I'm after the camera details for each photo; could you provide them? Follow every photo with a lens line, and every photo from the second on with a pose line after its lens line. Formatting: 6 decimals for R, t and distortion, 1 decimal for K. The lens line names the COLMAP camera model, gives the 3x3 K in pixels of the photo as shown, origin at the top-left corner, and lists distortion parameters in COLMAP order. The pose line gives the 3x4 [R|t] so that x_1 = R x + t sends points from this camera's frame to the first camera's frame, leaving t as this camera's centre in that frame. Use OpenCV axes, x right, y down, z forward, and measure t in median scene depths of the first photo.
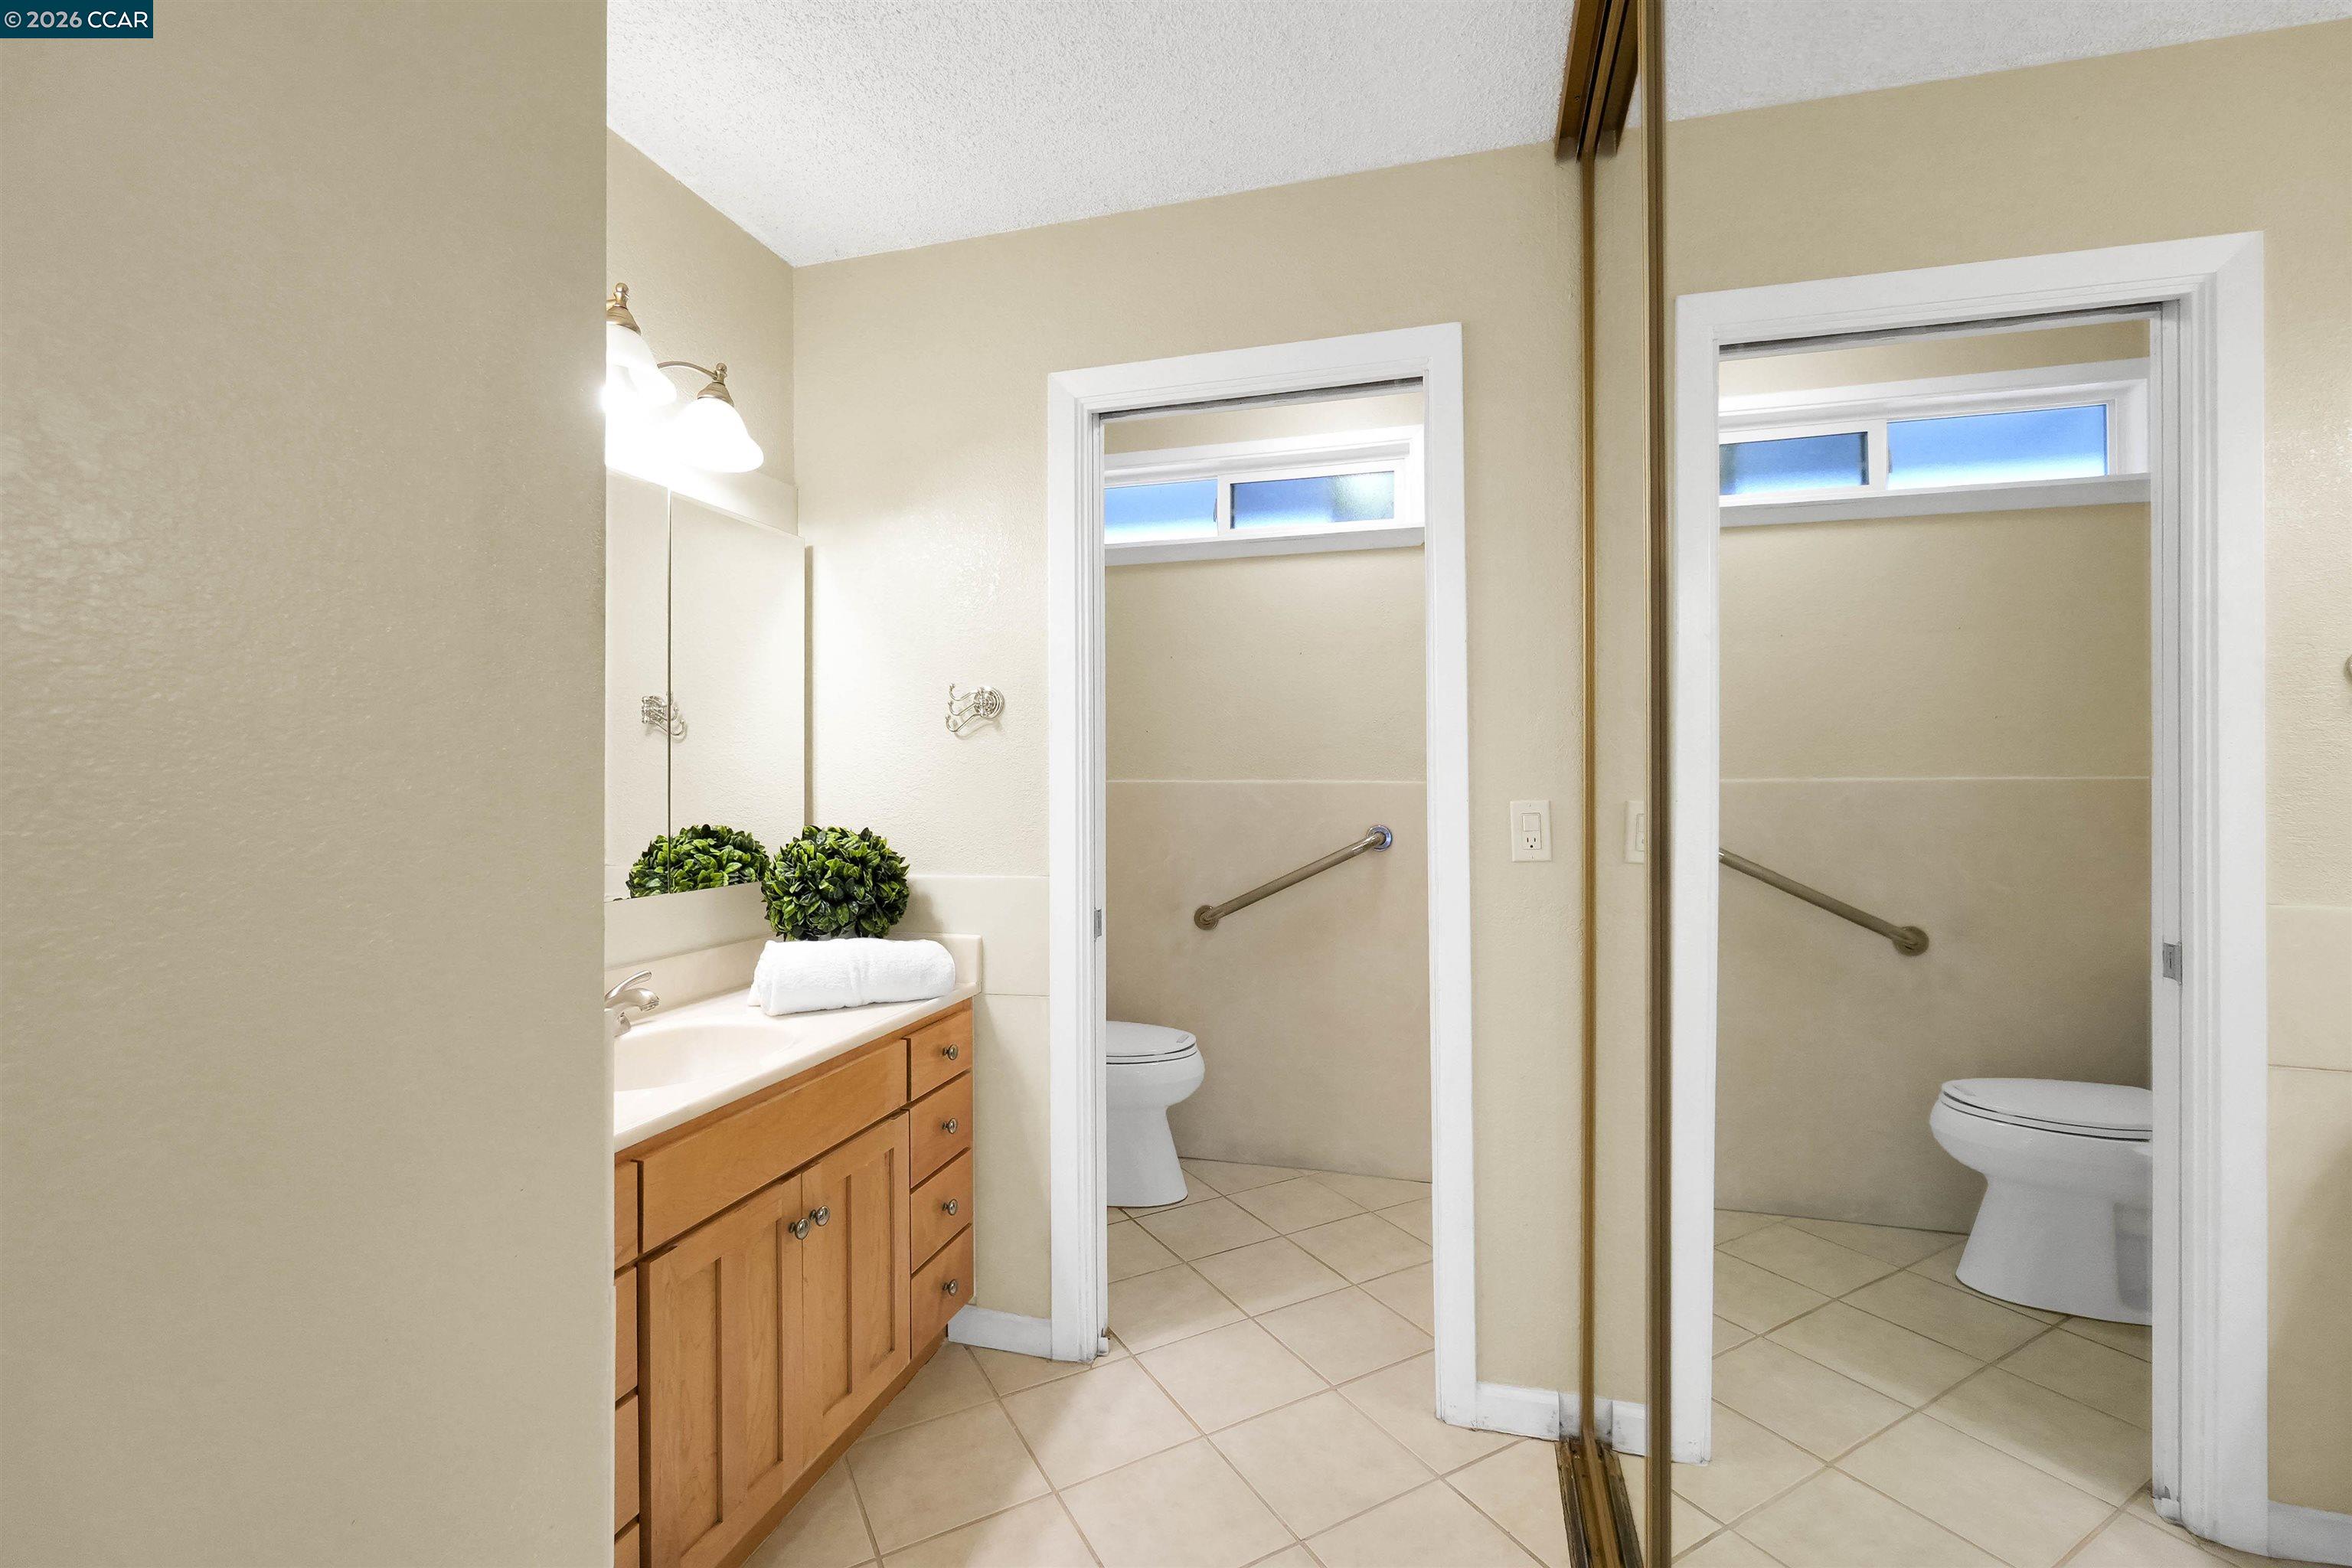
lens RADIAL K [[1028.4, 0, 1175.2], [0, 1028.4, 781.4], [0, 0, 1]] dist [-0.012647, 0.005552]
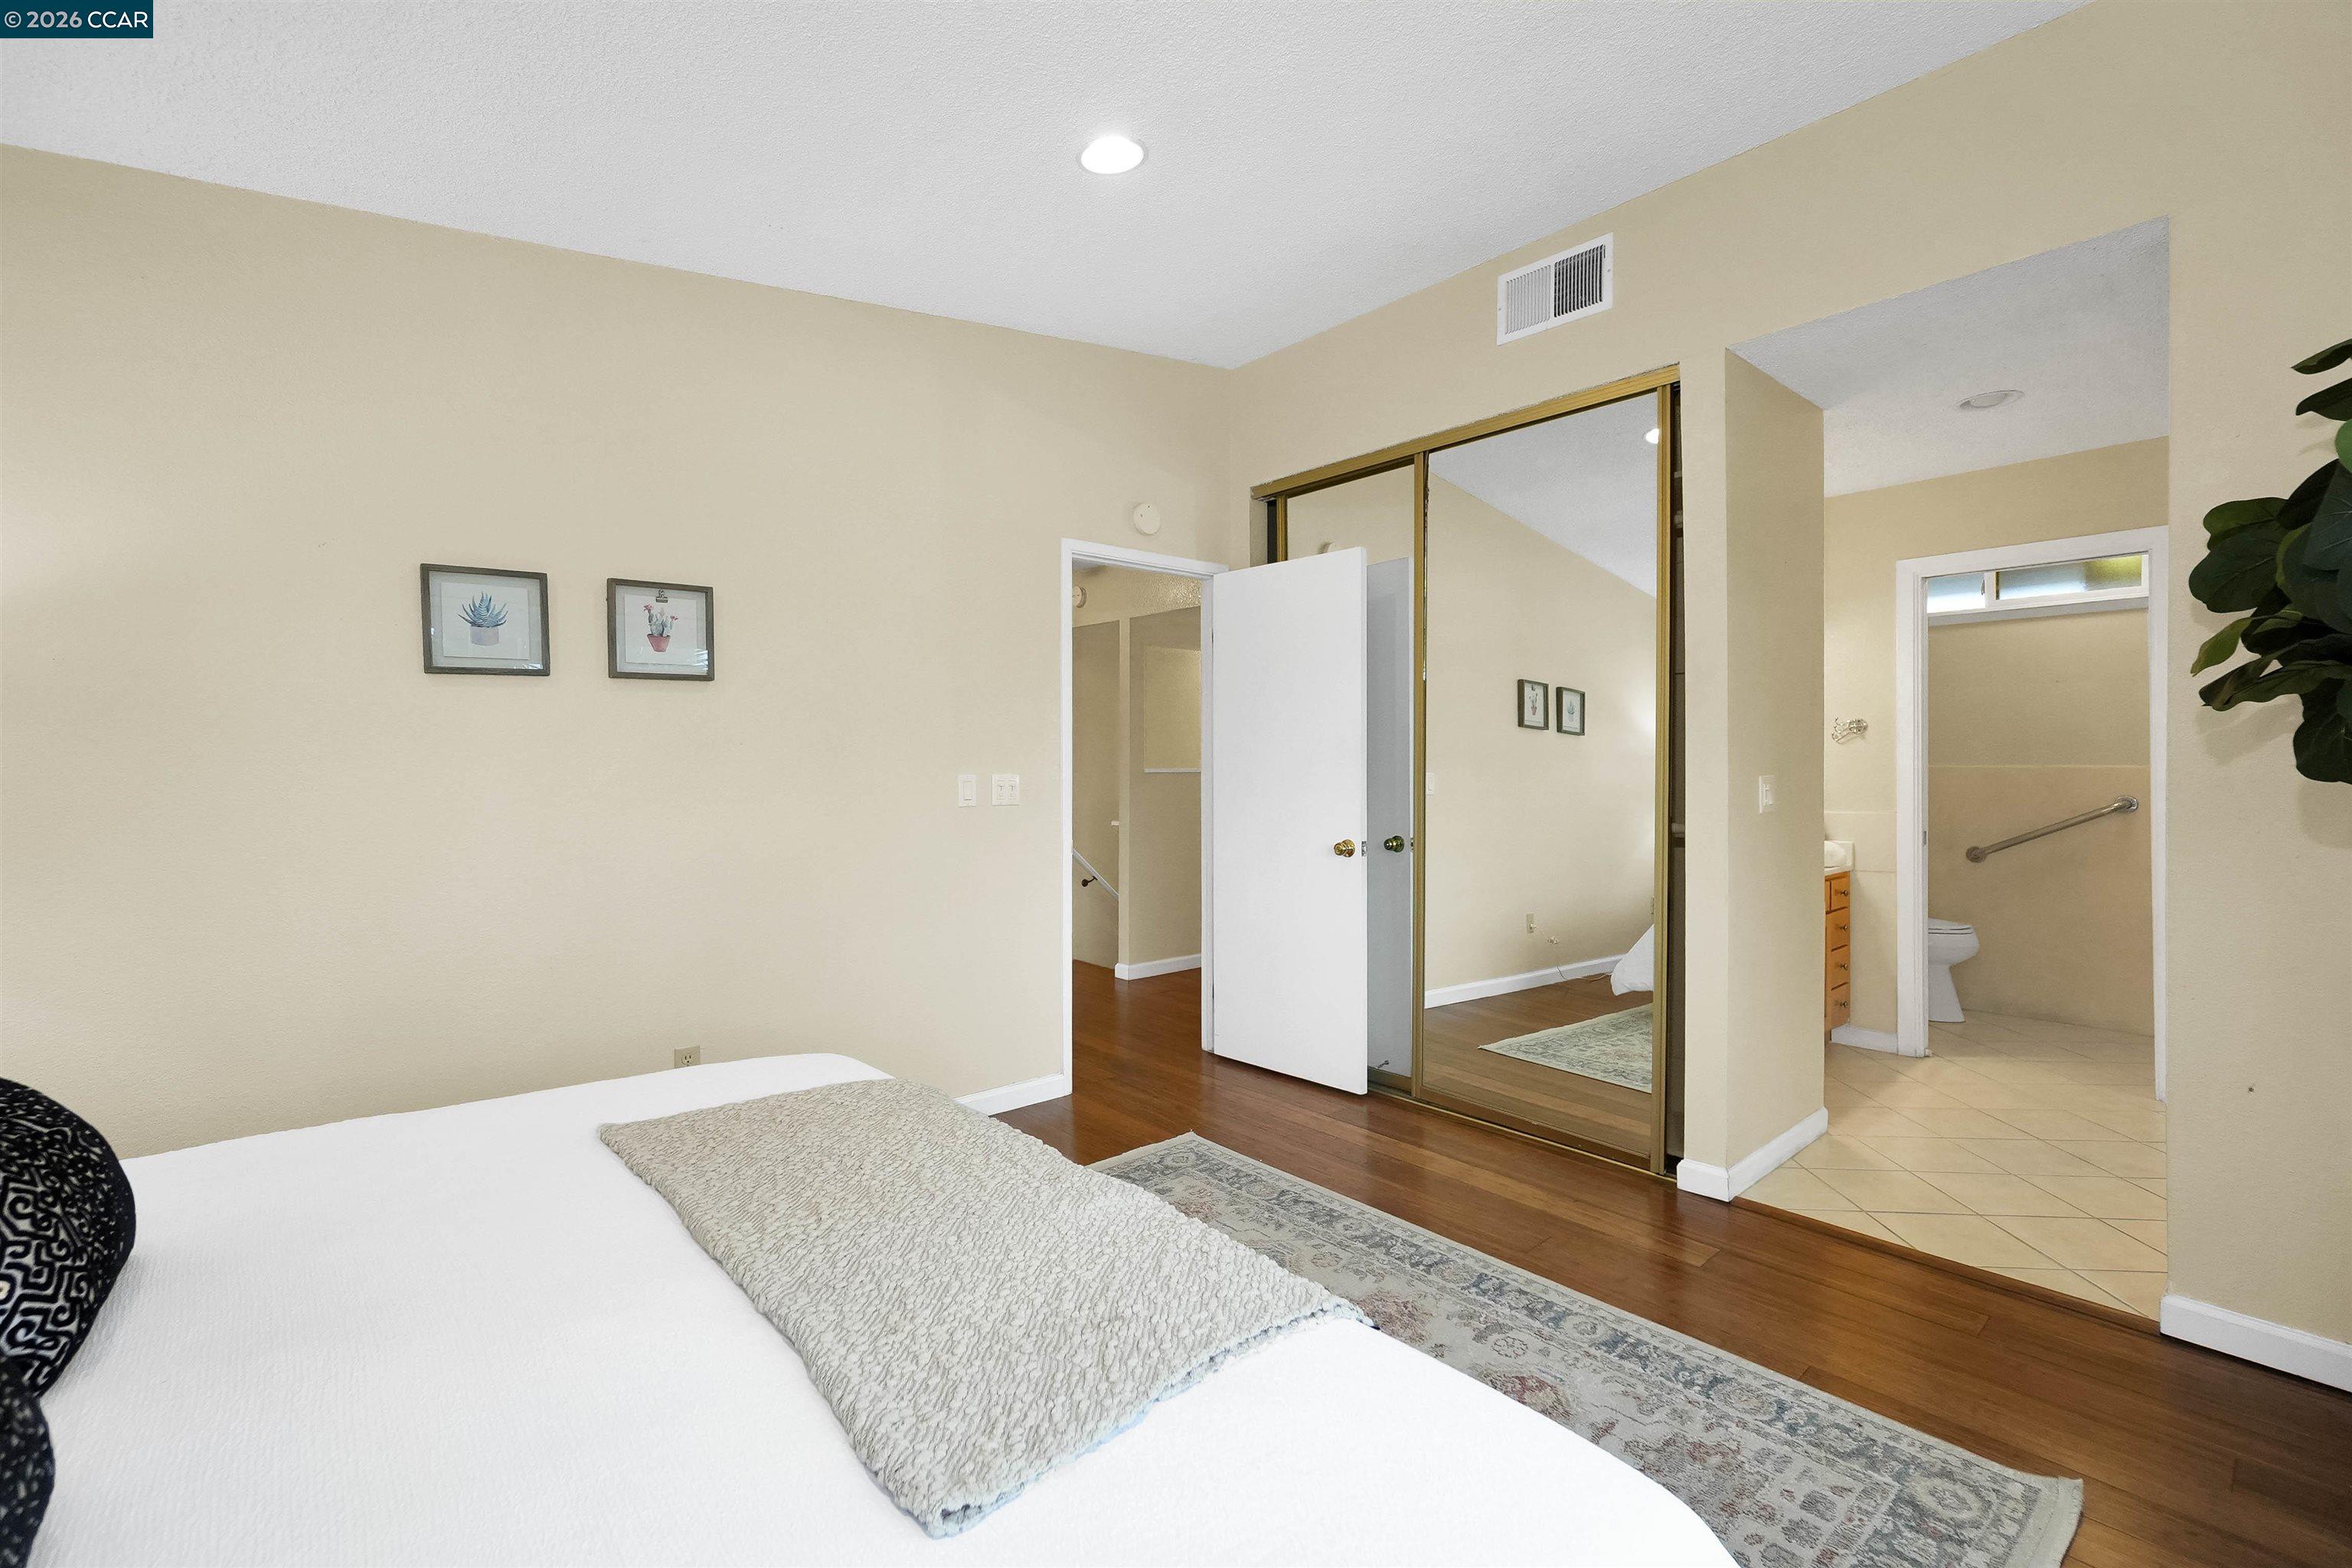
lens RADIAL K [[1028.4, 0, 1174.7], [0, 1028.4, 773.0], [0, 0, 1]] dist [-0.012647, 0.005552]
pose [[0.837183, 0.002159, -0.546919, -0.202048], [0.000628, 0.999988, 0.004909, 0.004986], [0.546923, -0.004453, 0.837171, -1.383231]]
